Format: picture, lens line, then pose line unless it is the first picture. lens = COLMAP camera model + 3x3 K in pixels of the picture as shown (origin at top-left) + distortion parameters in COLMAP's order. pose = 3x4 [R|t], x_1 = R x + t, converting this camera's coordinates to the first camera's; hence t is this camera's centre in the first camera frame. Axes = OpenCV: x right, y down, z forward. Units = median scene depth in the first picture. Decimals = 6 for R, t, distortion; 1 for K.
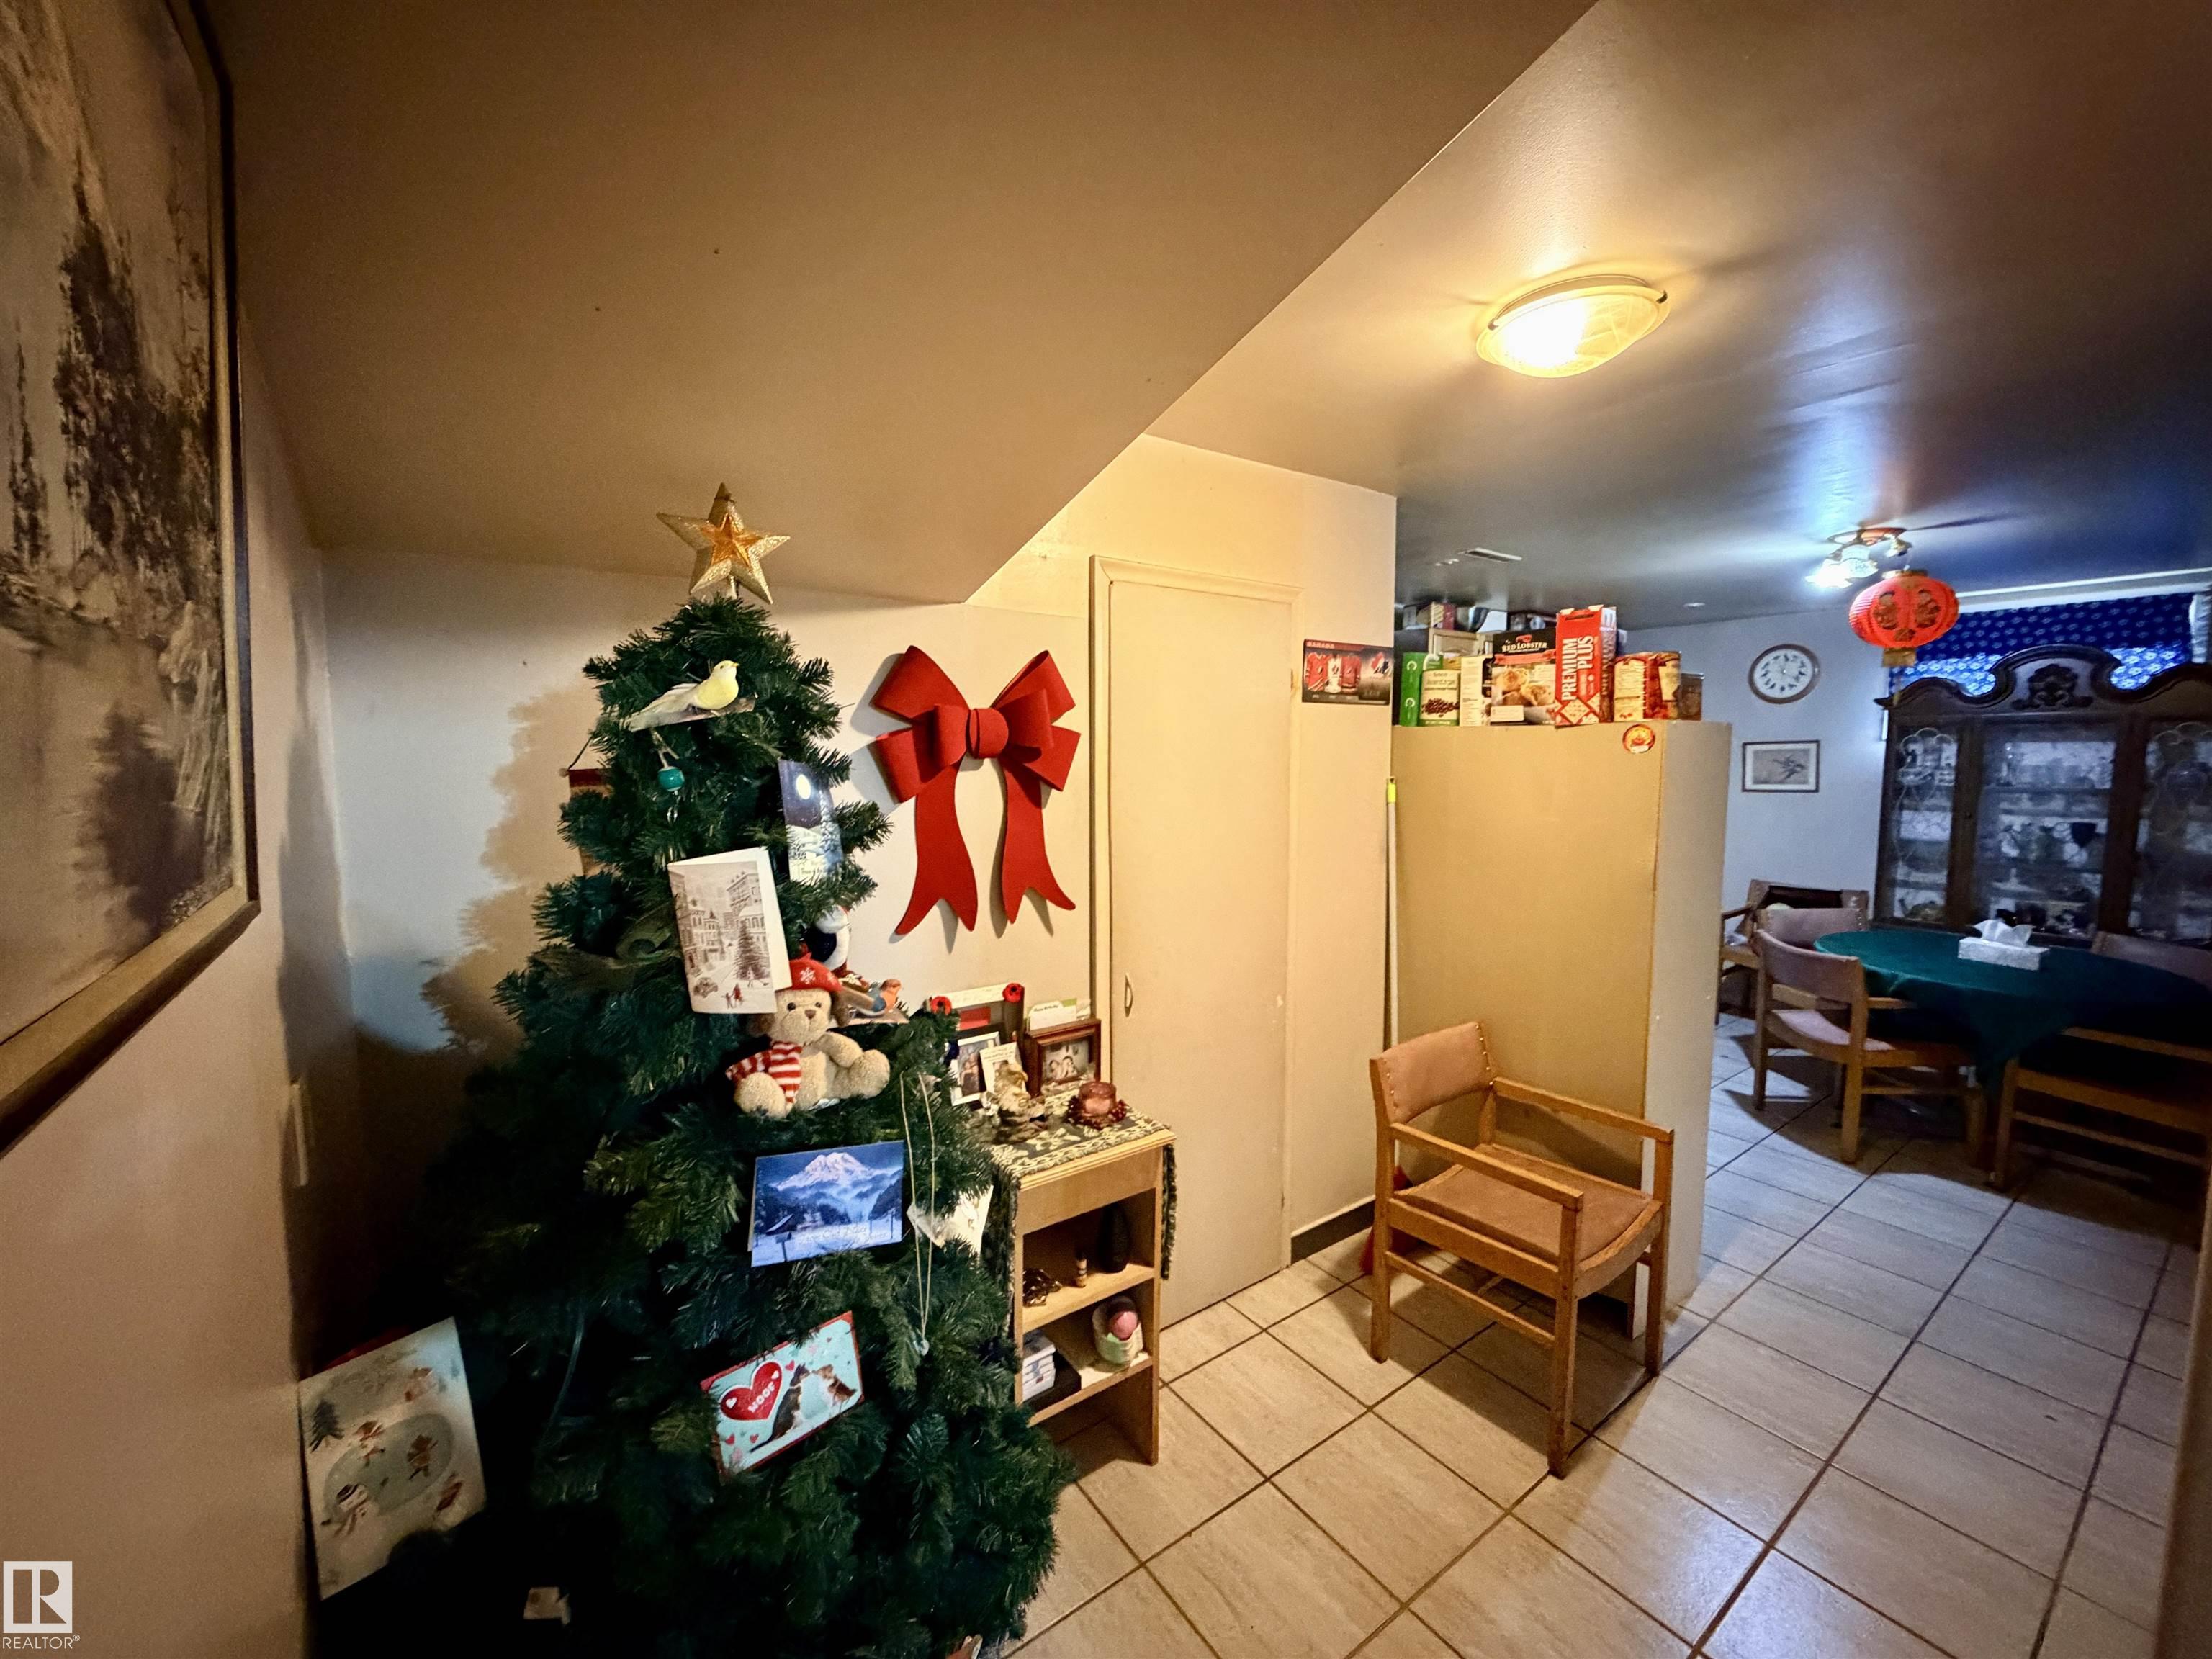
lens RADIAL K [[876.0, 0, 1096.7], [0, 876.0, 825.3], [0, 0, 1]] dist [-0.000471, -0.000520]
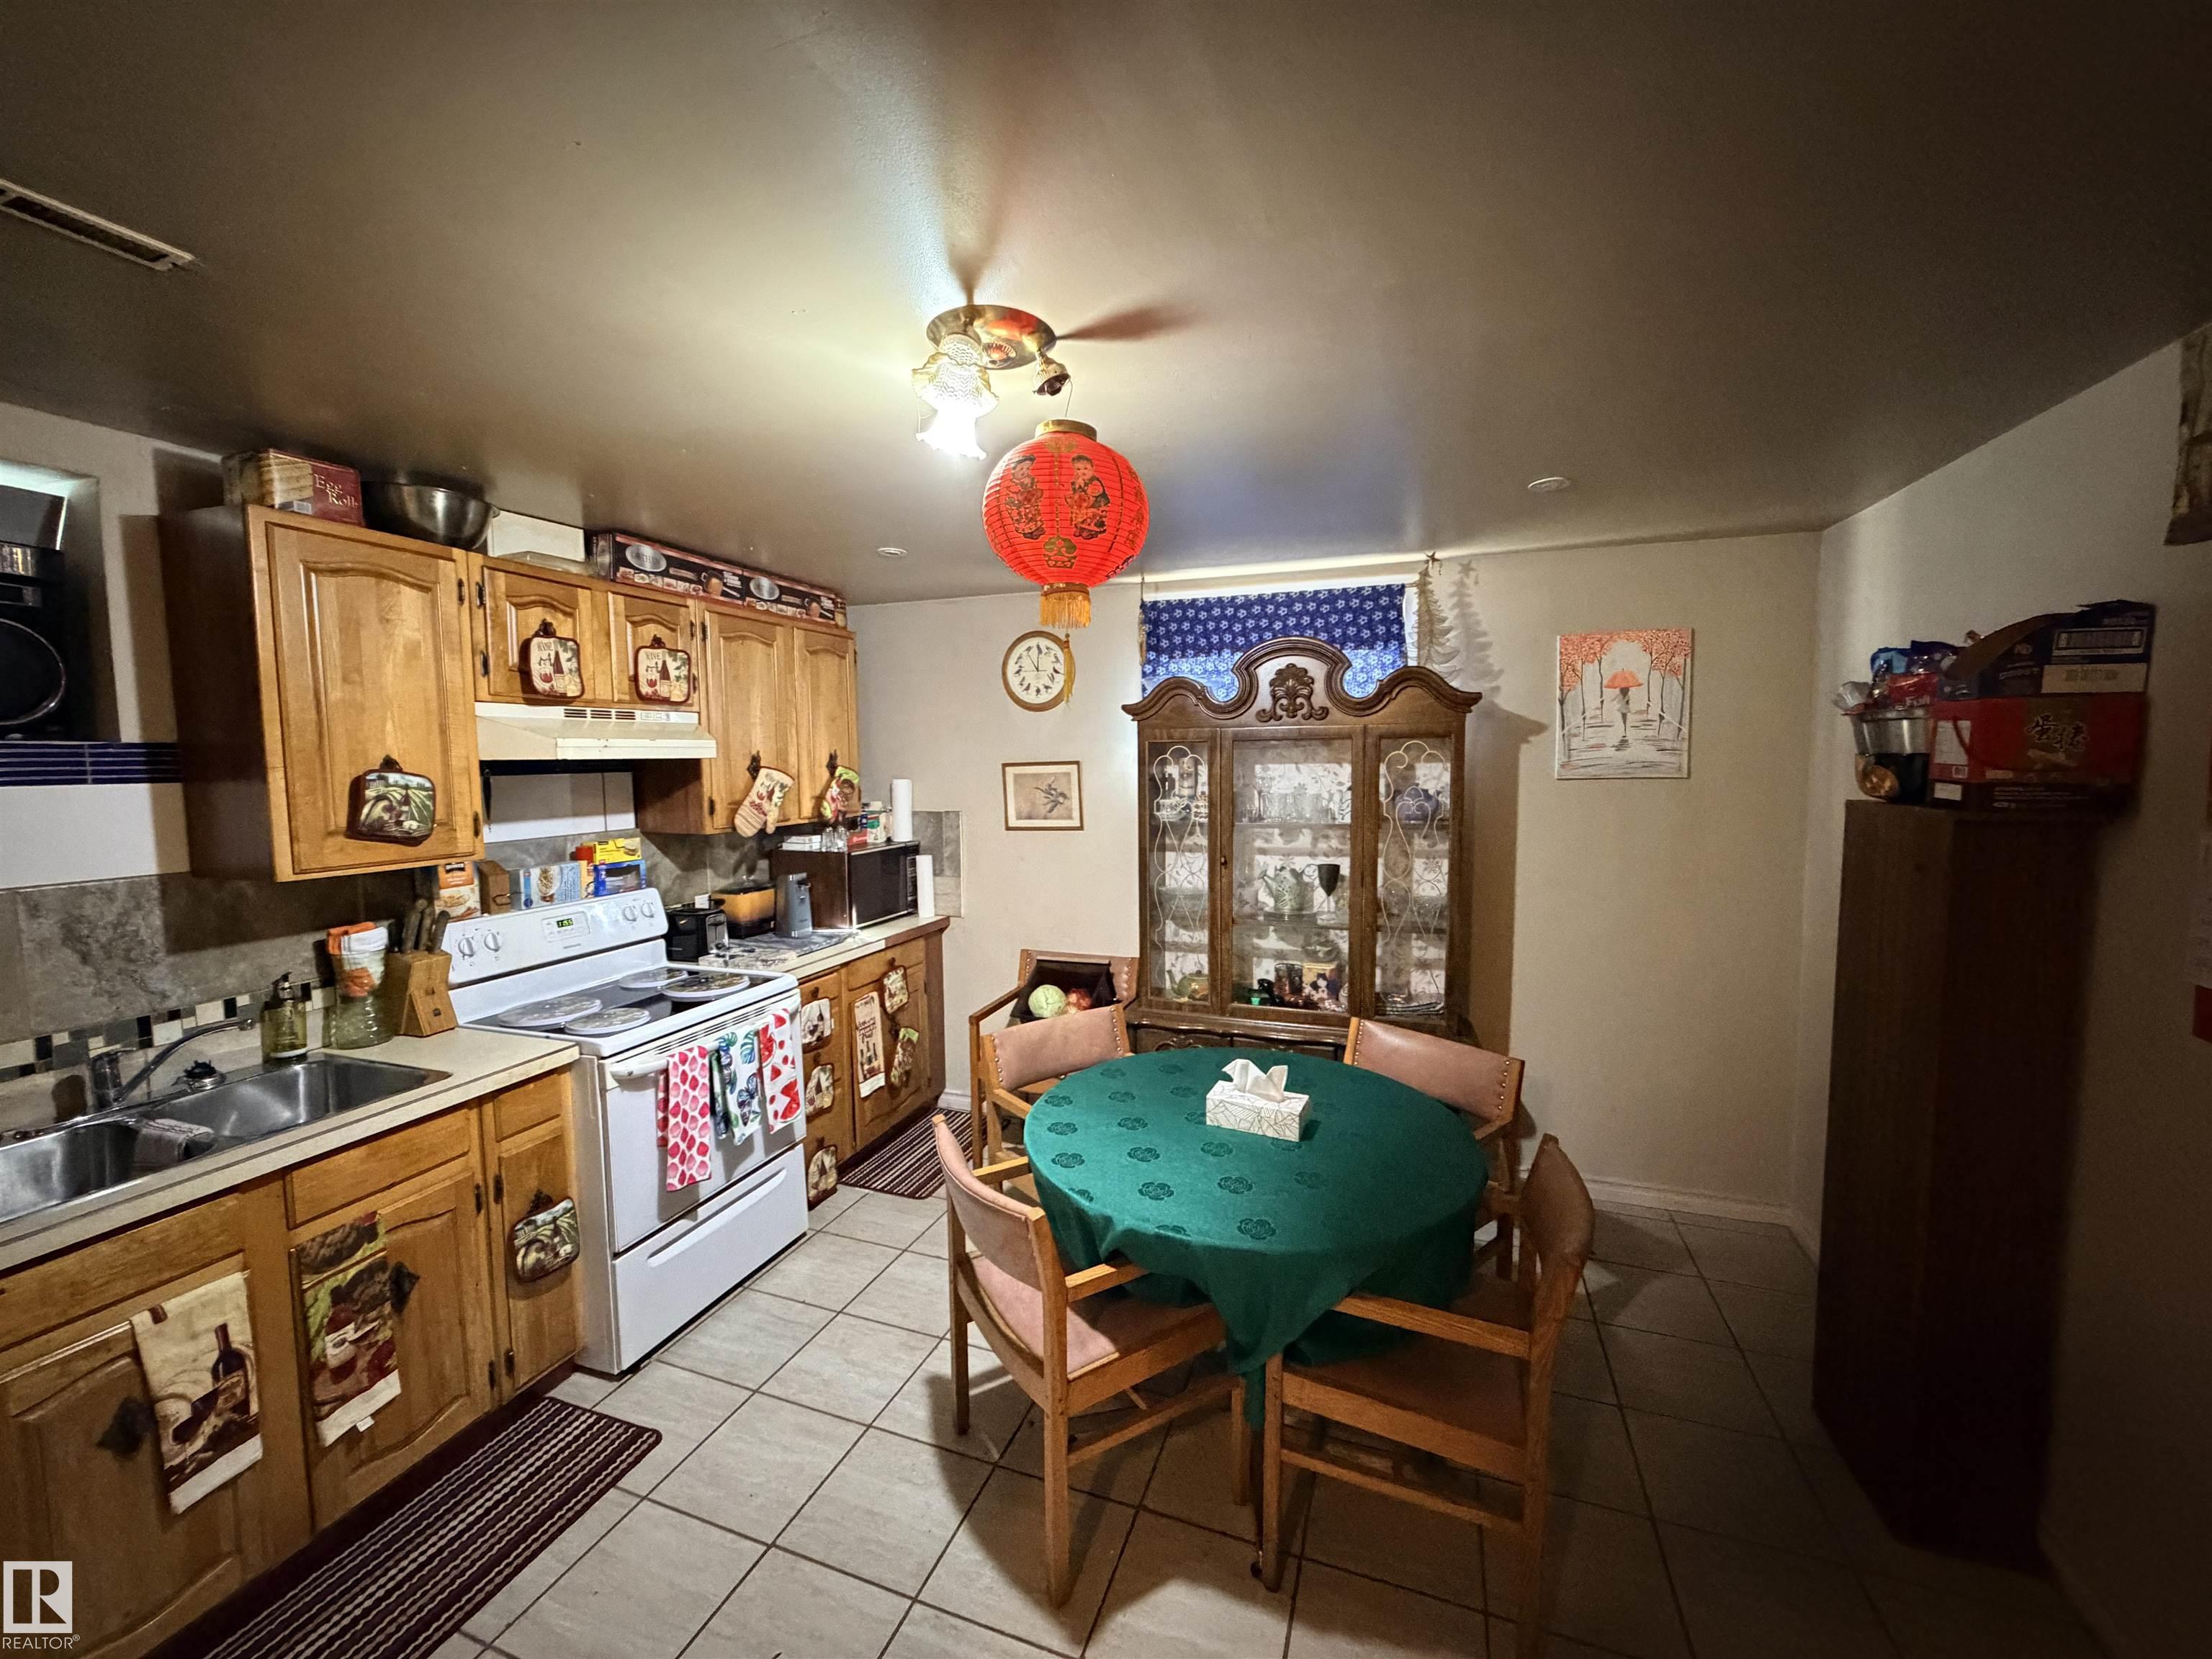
lens RADIAL K [[876.0, 0, 1096.7], [0, 876.0, 825.3], [0, 0, 1]] dist [-0.000471, -0.000520]
pose [[0.825313, -0.049352, 0.562515, 0.485682], [0.056680, 0.998383, 0.004432, -0.052388], [-0.561824, 0.028225, 0.826775, 0.439534]]
